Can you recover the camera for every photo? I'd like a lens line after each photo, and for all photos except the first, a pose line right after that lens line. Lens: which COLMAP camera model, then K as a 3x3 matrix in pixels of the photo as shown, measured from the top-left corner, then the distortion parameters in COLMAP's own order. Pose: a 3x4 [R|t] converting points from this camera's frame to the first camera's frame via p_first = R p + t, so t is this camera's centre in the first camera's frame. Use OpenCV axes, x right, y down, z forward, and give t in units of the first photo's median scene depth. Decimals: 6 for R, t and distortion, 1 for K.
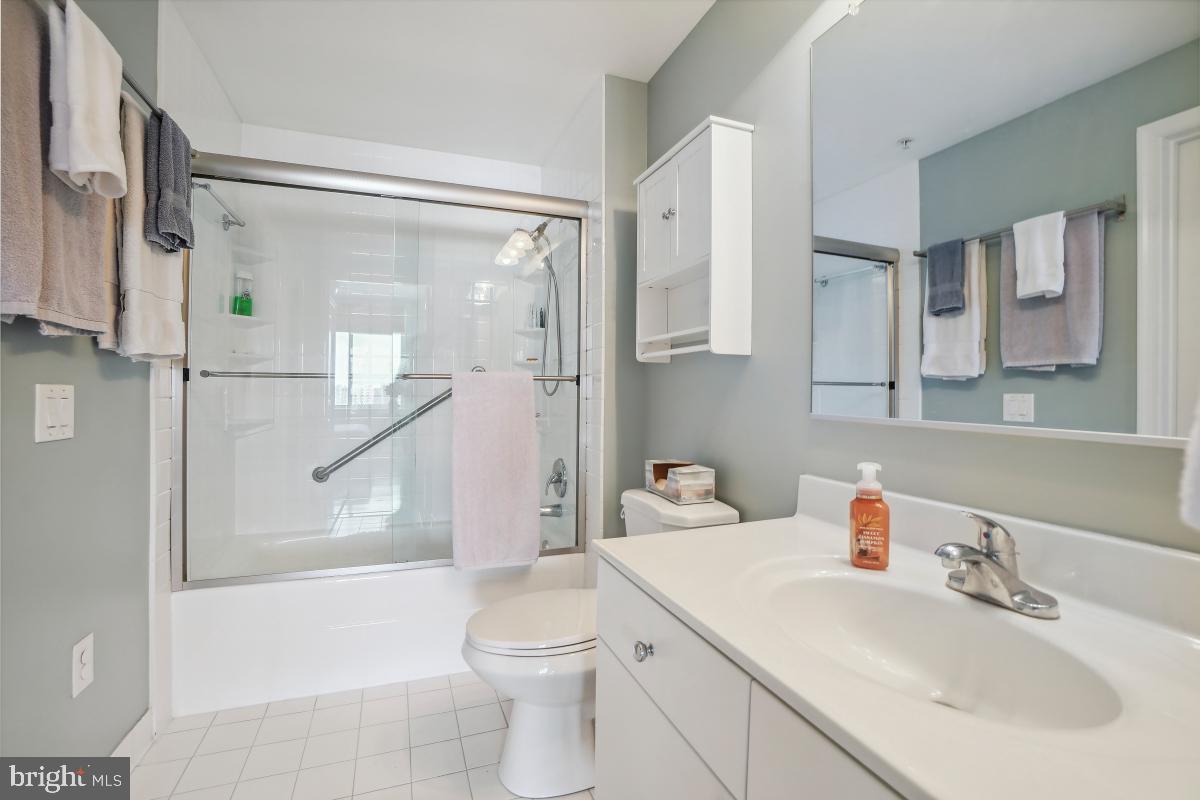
lens RADIAL K [[534.4, 0, 602.4], [0, 534.4, 394.4], [0, 0, 1]] dist [-0.036166, -0.000499]
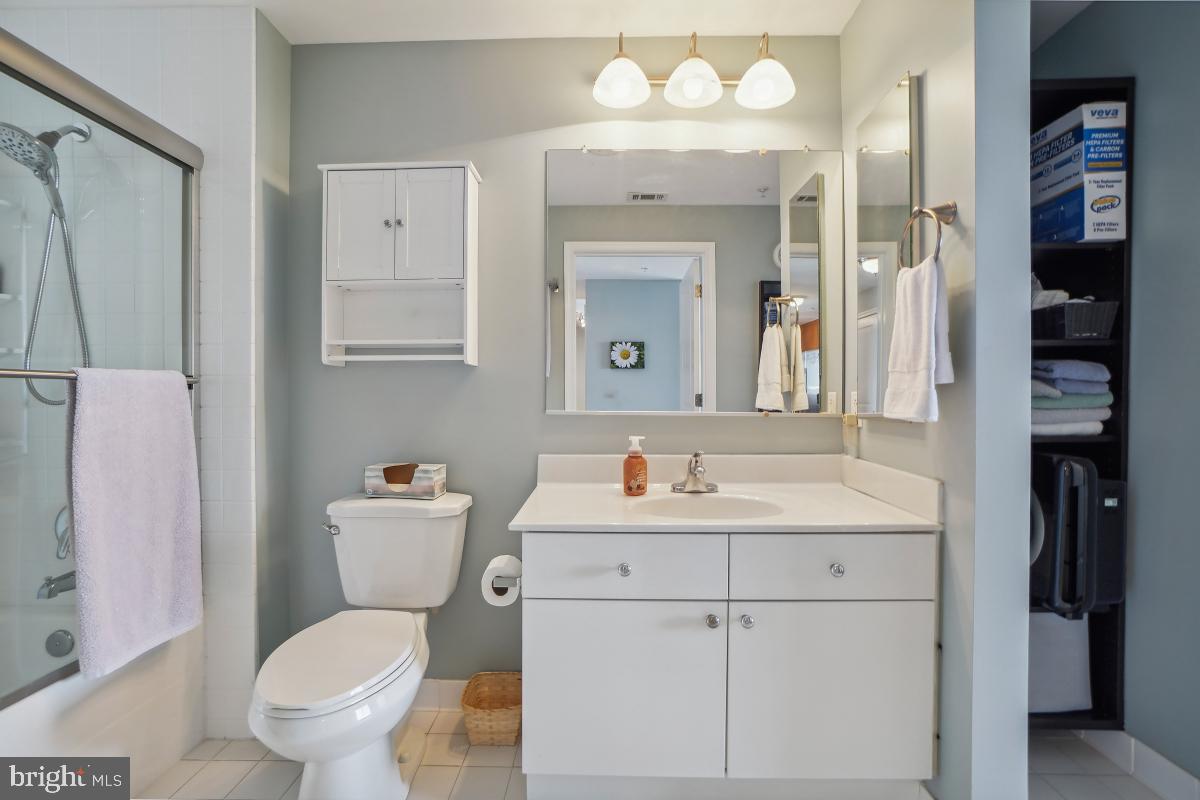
lens RADIAL K [[534.4, 0, 600.0], [0, 534.4, 397.8], [0, 0, 1]] dist [-0.036166, -0.000499]
pose [[0.387616, -0.004173, 0.921811, -1.153592], [0.006528, 0.999977, 0.001782, -0.001097], [-0.921798, 0.005327, 0.387635, 0.409543]]
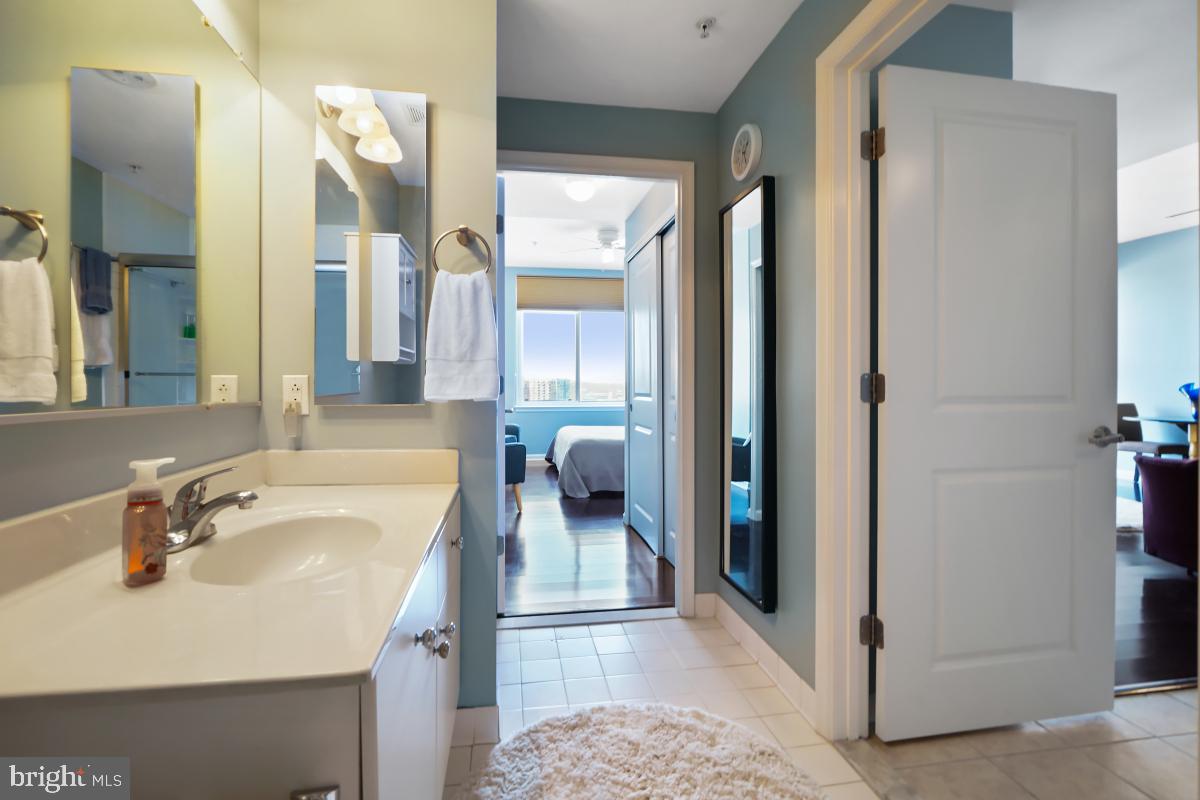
lens RADIAL K [[534.4, 0, 596.2], [0, 534.4, 393.9], [0, 0, 1]] dist [-0.036166, -0.000499]
pose [[-0.978228, -0.004965, 0.207472, -0.388383], [0.000485, 0.999656, 0.026211, 0.000707], [-0.207531, 0.025741, -0.977890, 1.645870]]
